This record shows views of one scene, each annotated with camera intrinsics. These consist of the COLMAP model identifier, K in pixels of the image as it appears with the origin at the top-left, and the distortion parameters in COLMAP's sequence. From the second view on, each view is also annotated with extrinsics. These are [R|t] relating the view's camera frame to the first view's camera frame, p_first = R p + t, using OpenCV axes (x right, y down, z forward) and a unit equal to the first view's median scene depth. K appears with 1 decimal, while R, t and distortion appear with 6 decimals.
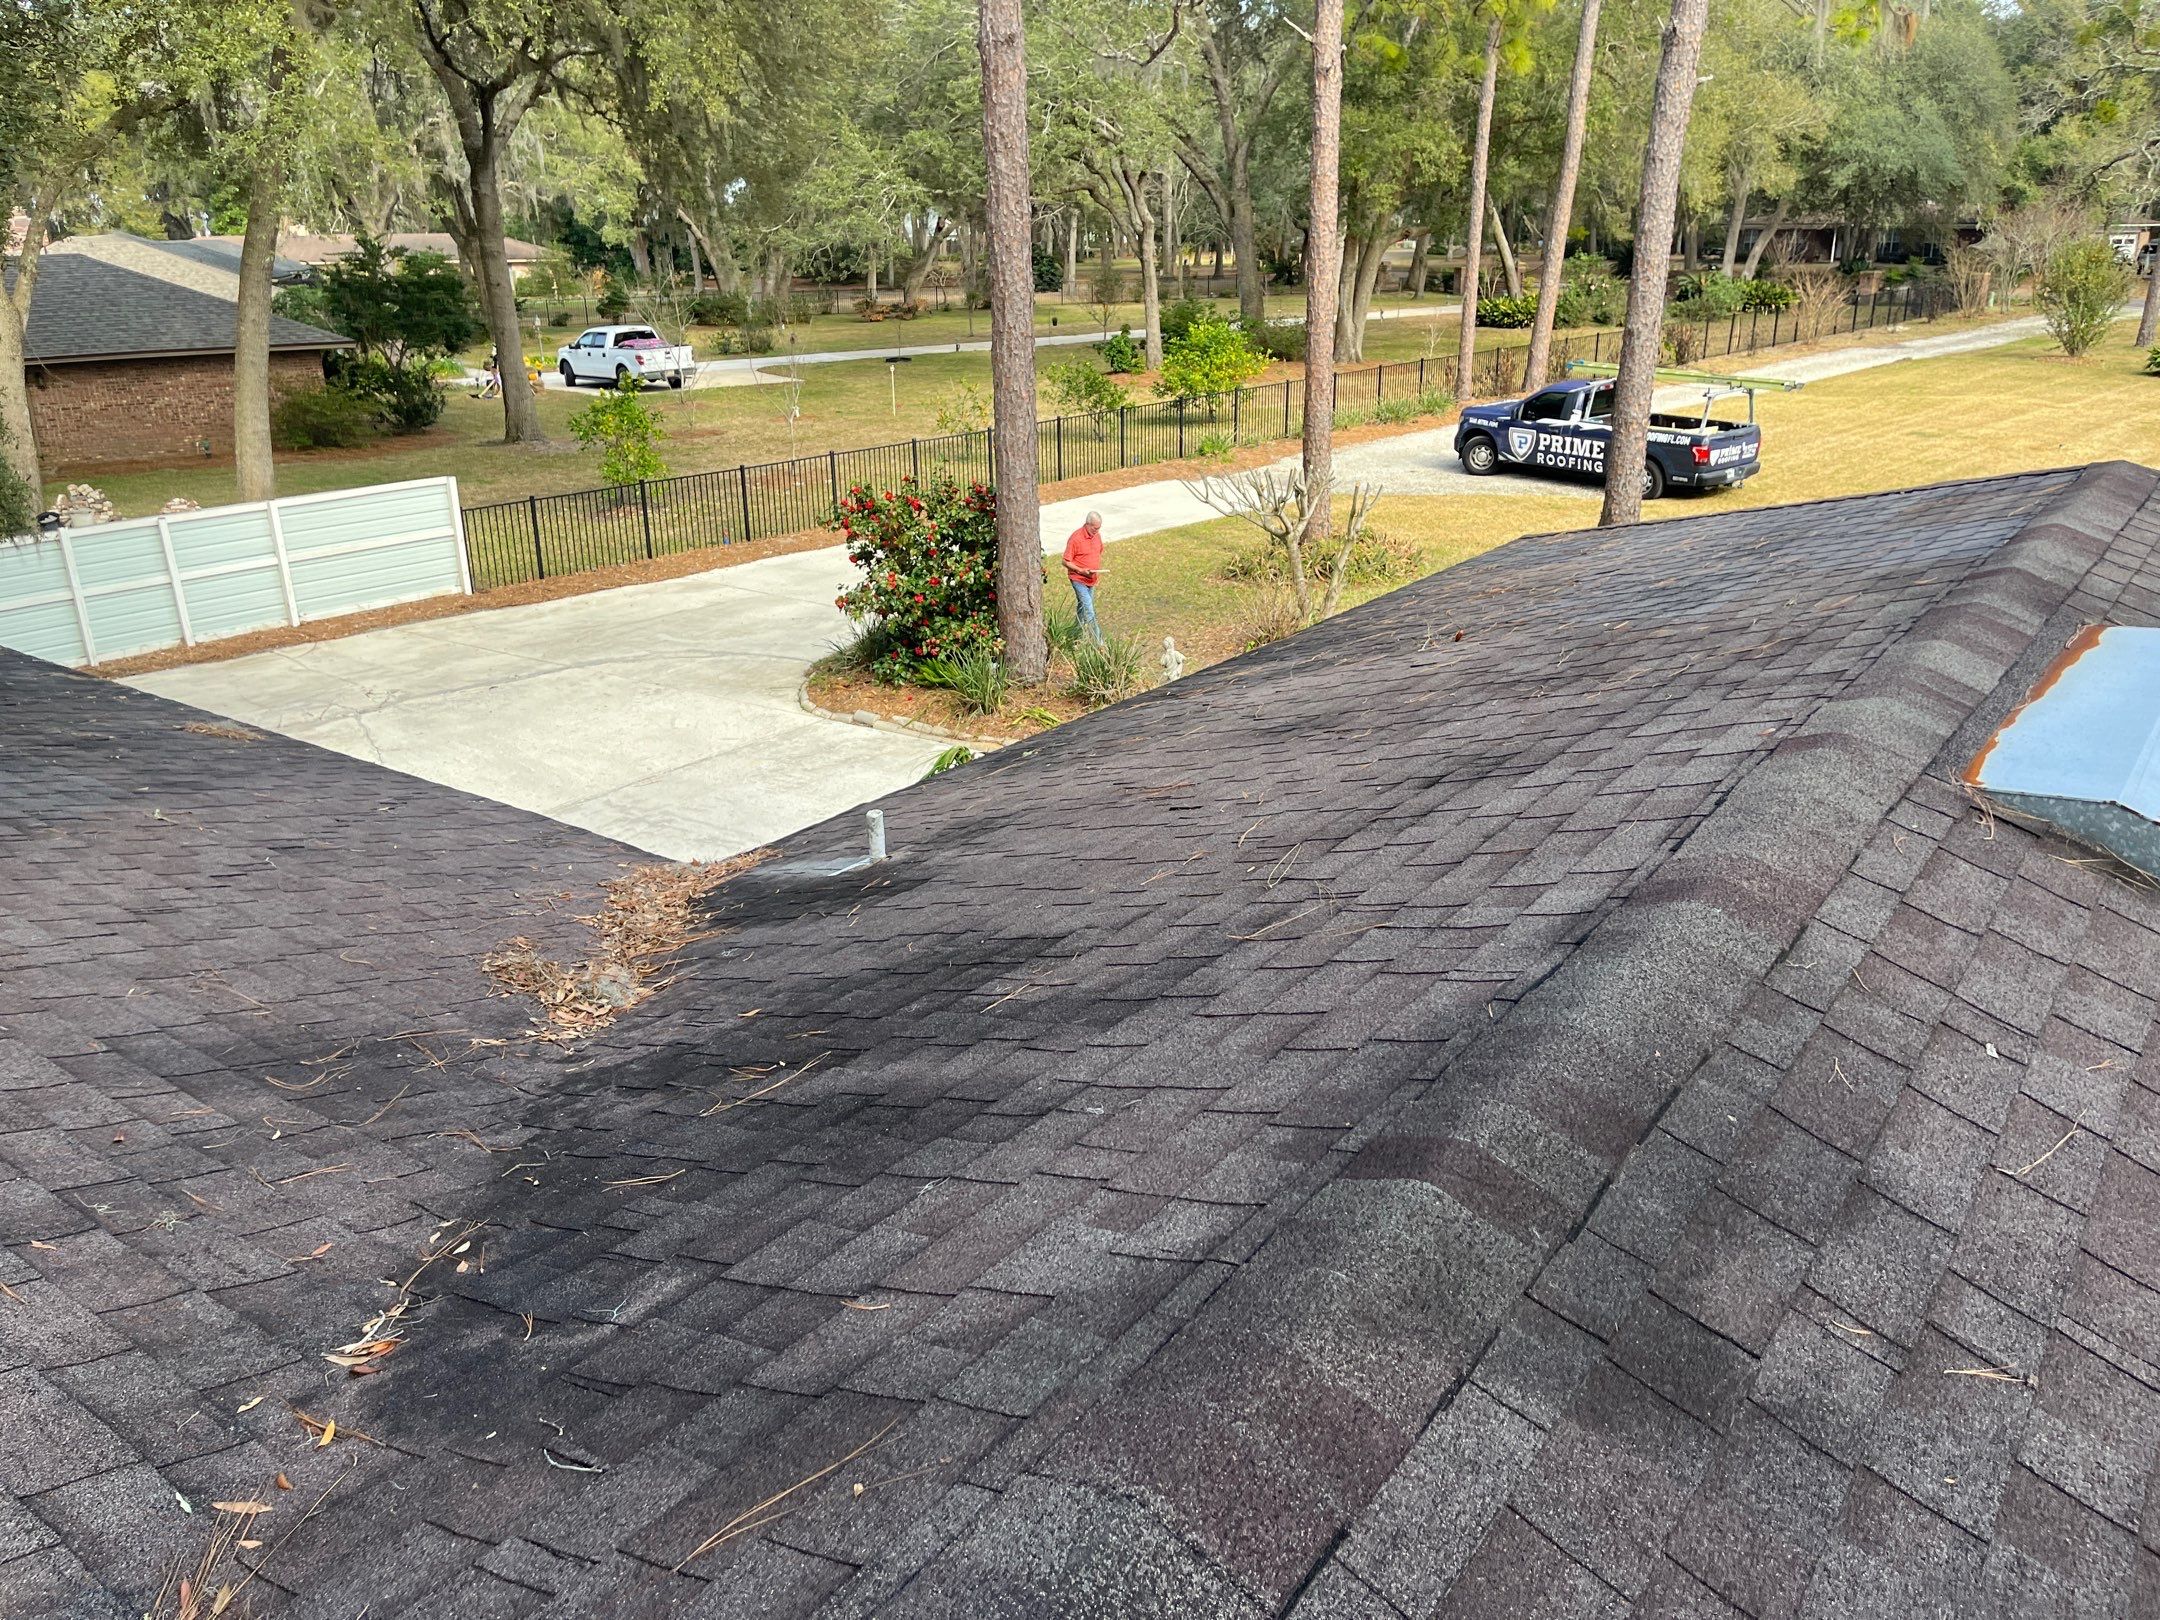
lens RADIAL K [[1646.0, 0, 1080.0], [0, 1646.0, 810.0], [0, 0, 1]] dist [0.133204, -0.175407]
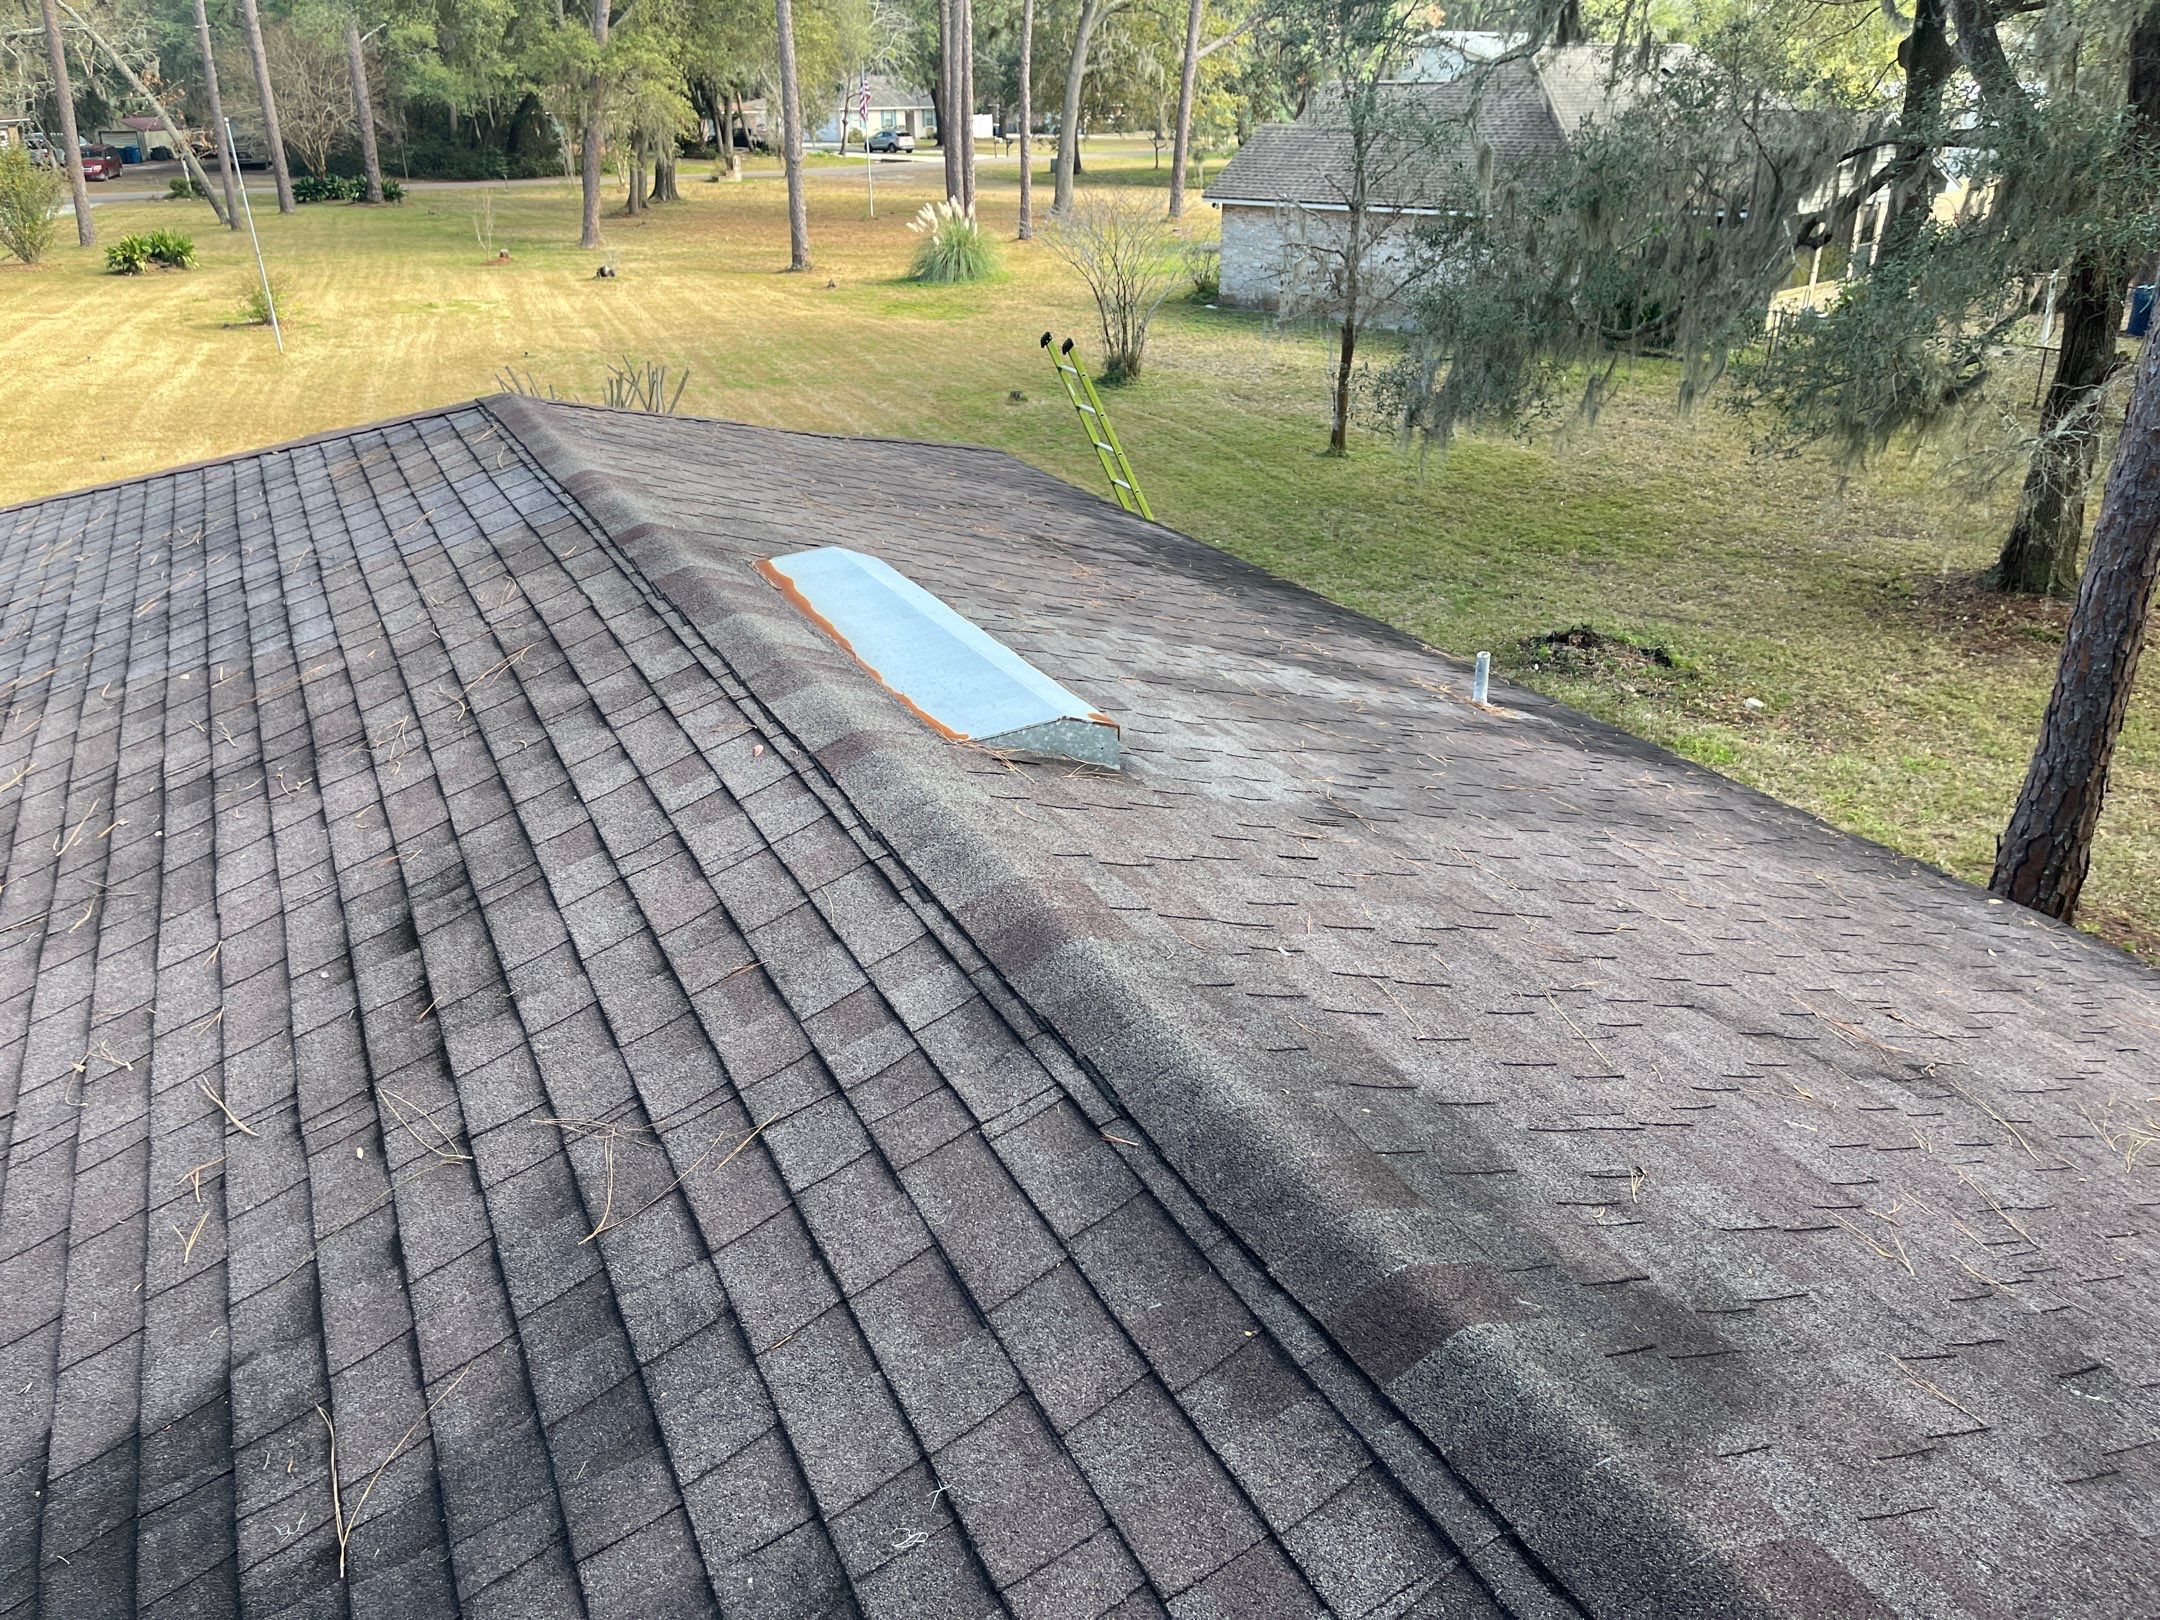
lens RADIAL K [[1646.0, 0, 1080.0], [0, 1646.0, 810.0], [0, 0, 1]] dist [0.133204, -0.175407]
pose [[0.454044, -0.353254, 0.817959, -0.087144], [0.304264, 0.924330, 0.230298, -0.052019], [-0.837418, 0.144310, 0.527168, 0.100391]]
